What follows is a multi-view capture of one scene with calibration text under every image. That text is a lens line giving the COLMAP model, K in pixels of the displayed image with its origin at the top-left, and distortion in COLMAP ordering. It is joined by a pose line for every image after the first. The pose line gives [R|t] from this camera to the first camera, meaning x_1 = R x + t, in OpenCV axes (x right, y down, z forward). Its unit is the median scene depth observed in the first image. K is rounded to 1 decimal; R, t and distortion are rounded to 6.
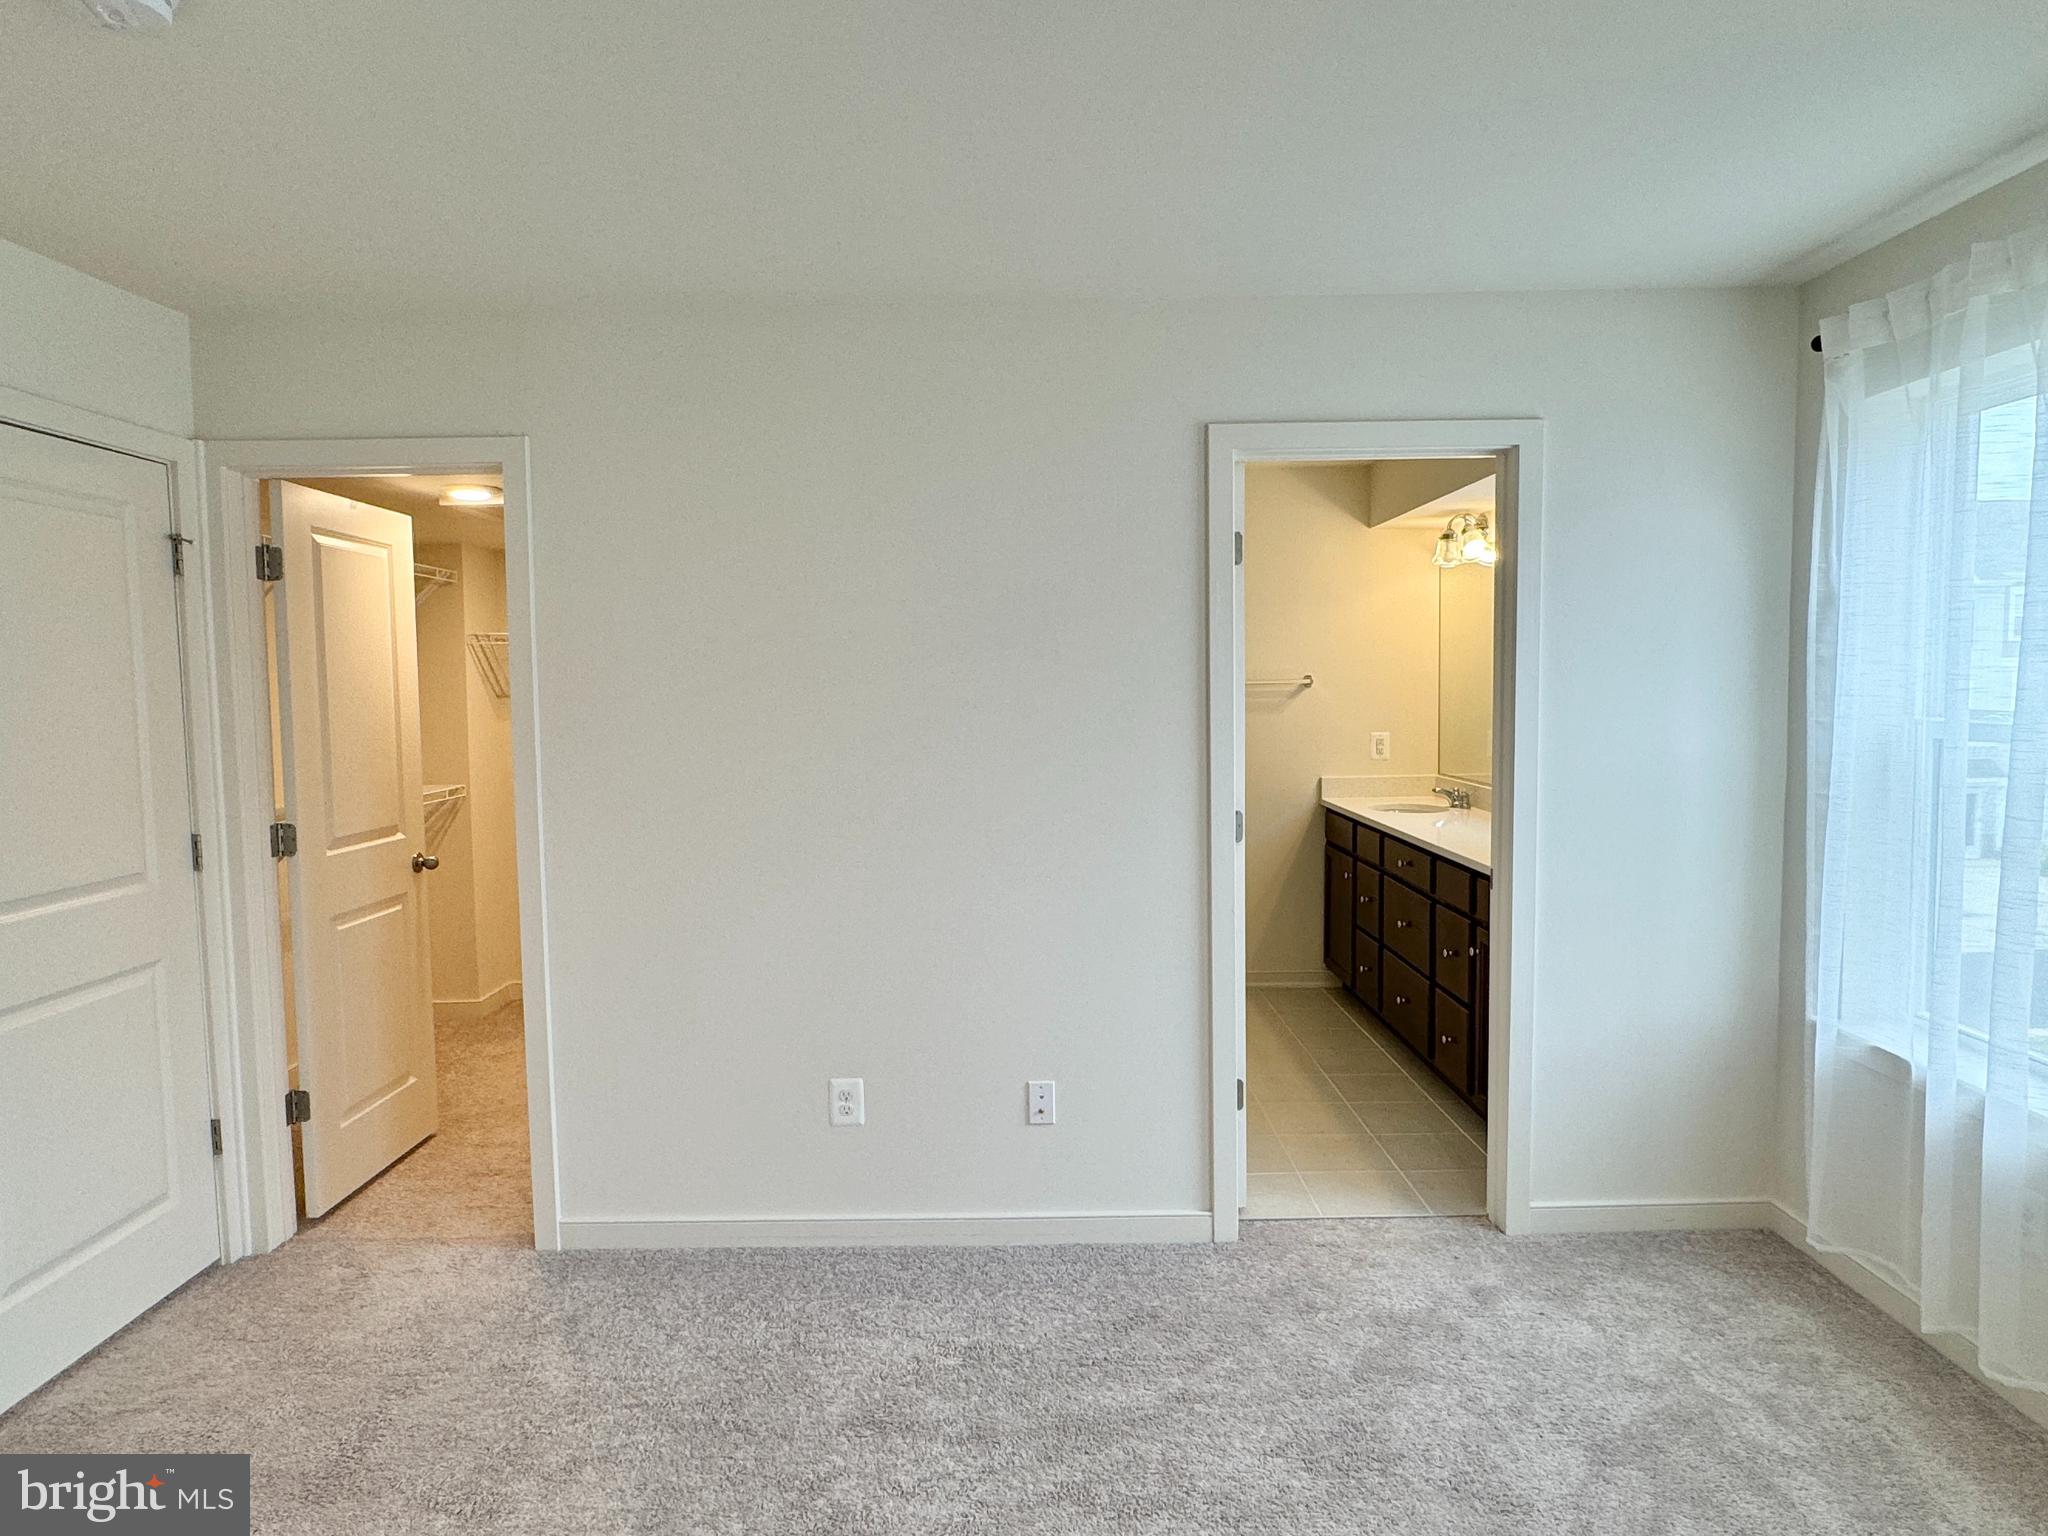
lens RADIAL K [[1283.4, 0, 1024.0], [0, 1283.4, 768.0], [0, 0, 1]] dist [0.032090, 0.001126]
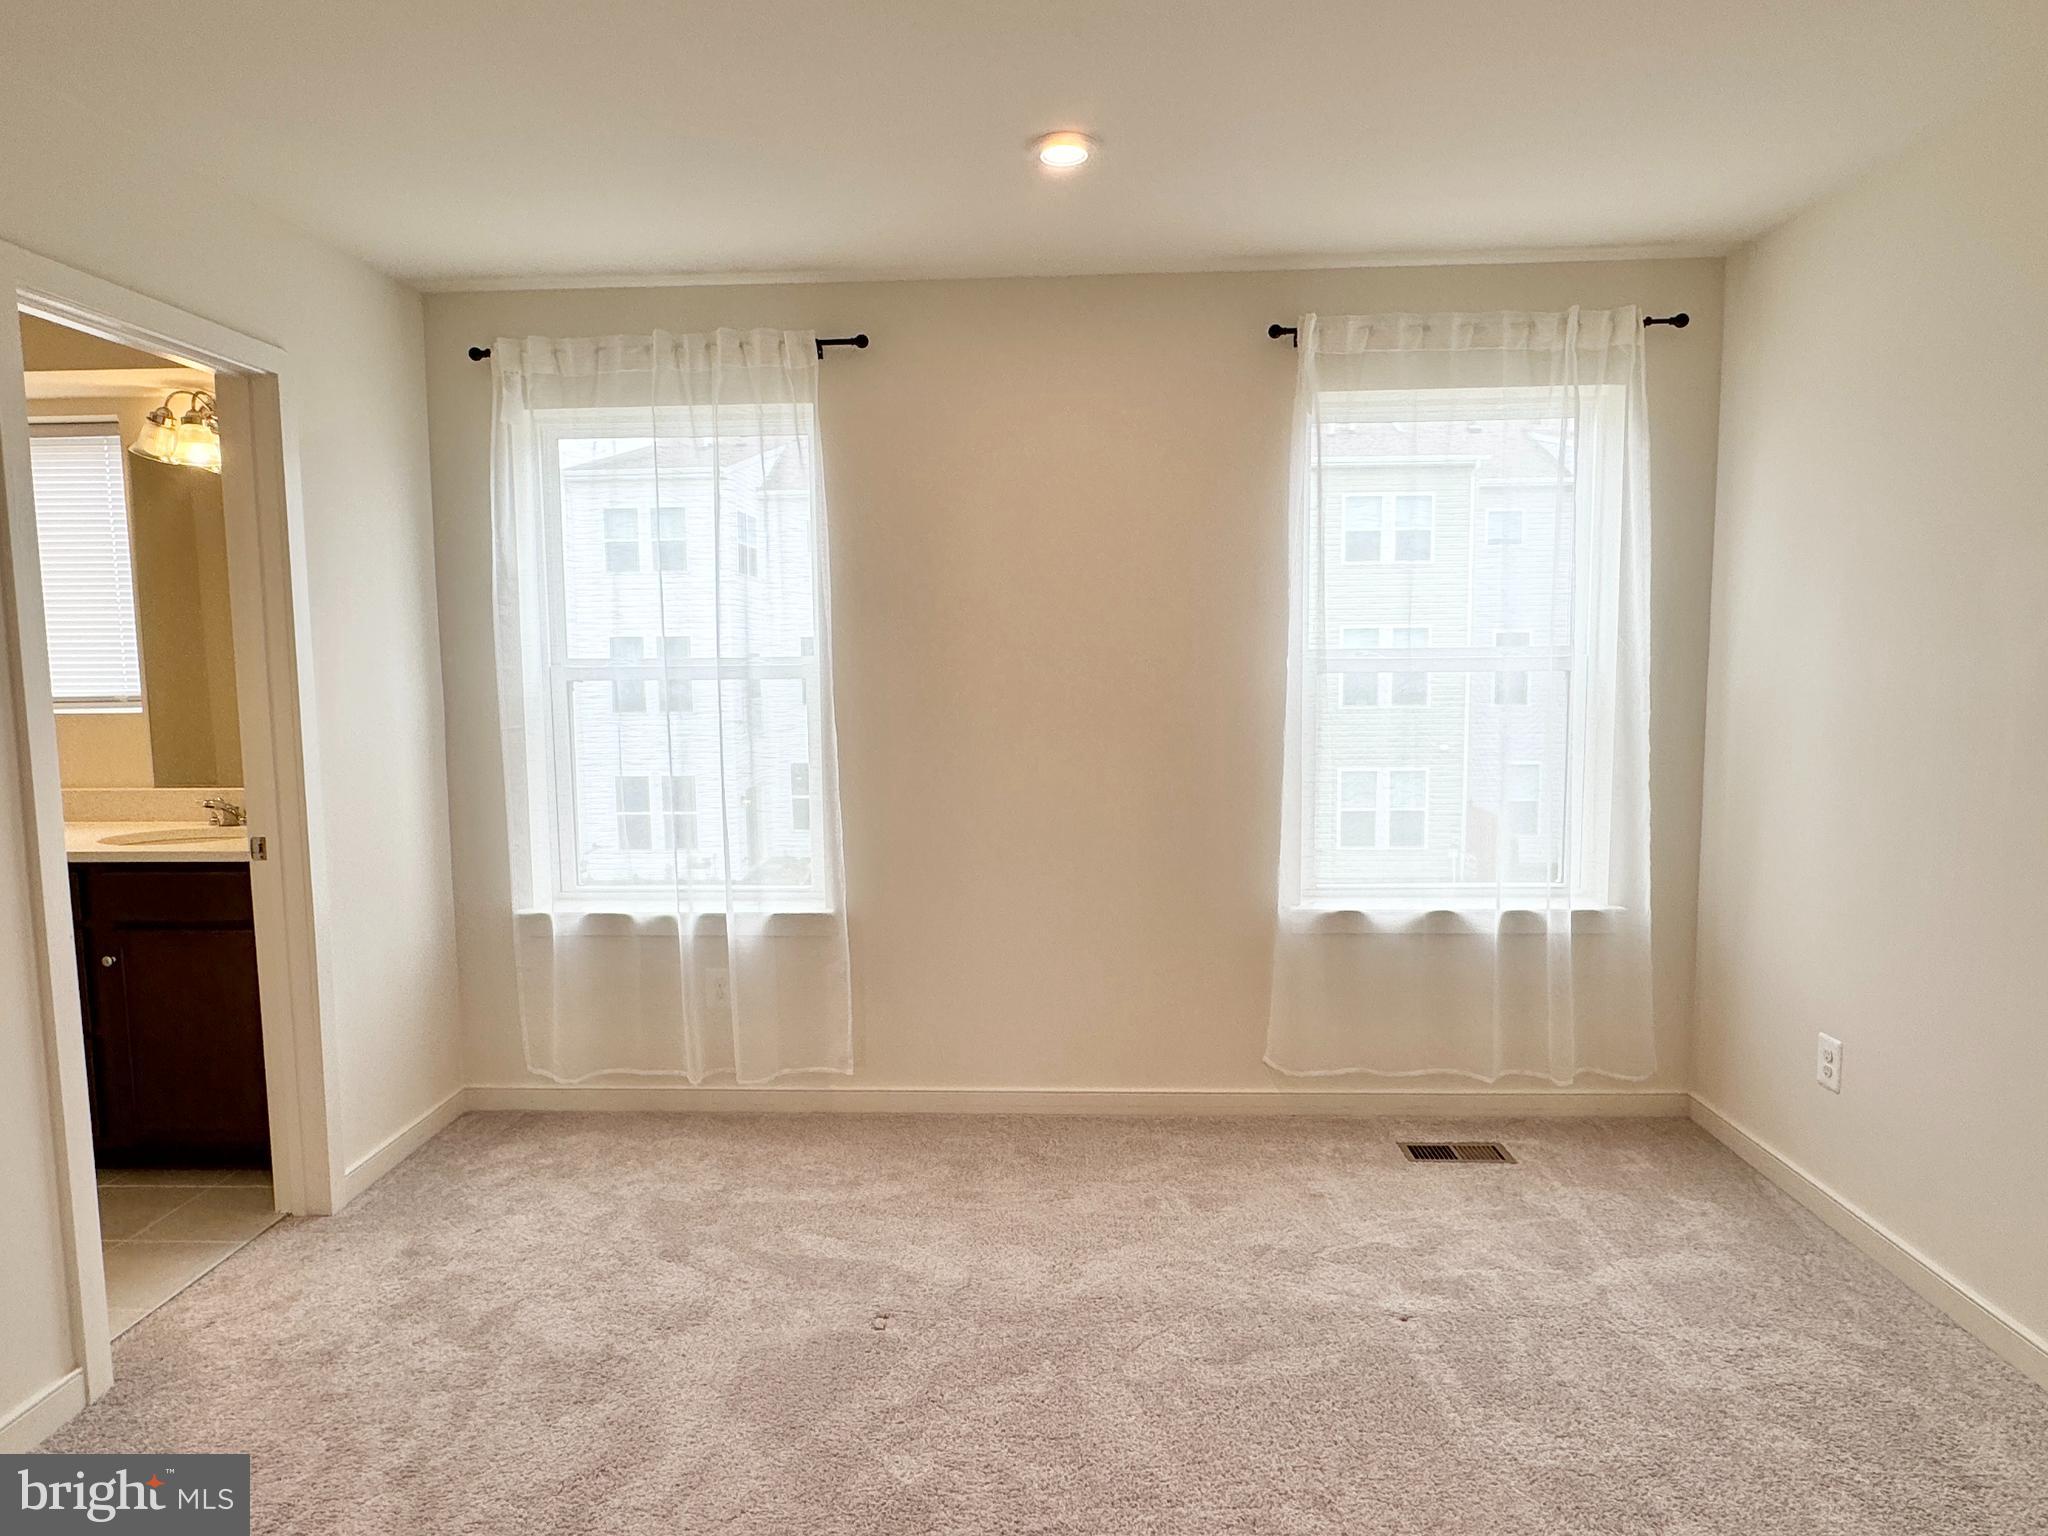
lens RADIAL K [[1283.4, 0, 1024.0], [0, 1283.4, 768.0], [0, 0, 1]] dist [0.032090, 0.001126]
pose [[0.039333, -0.076883, 0.996264, -0.606757], [0.077362, 0.994277, 0.073675, 0.004731], [-0.996227, 0.074176, 0.045055, 0.488276]]
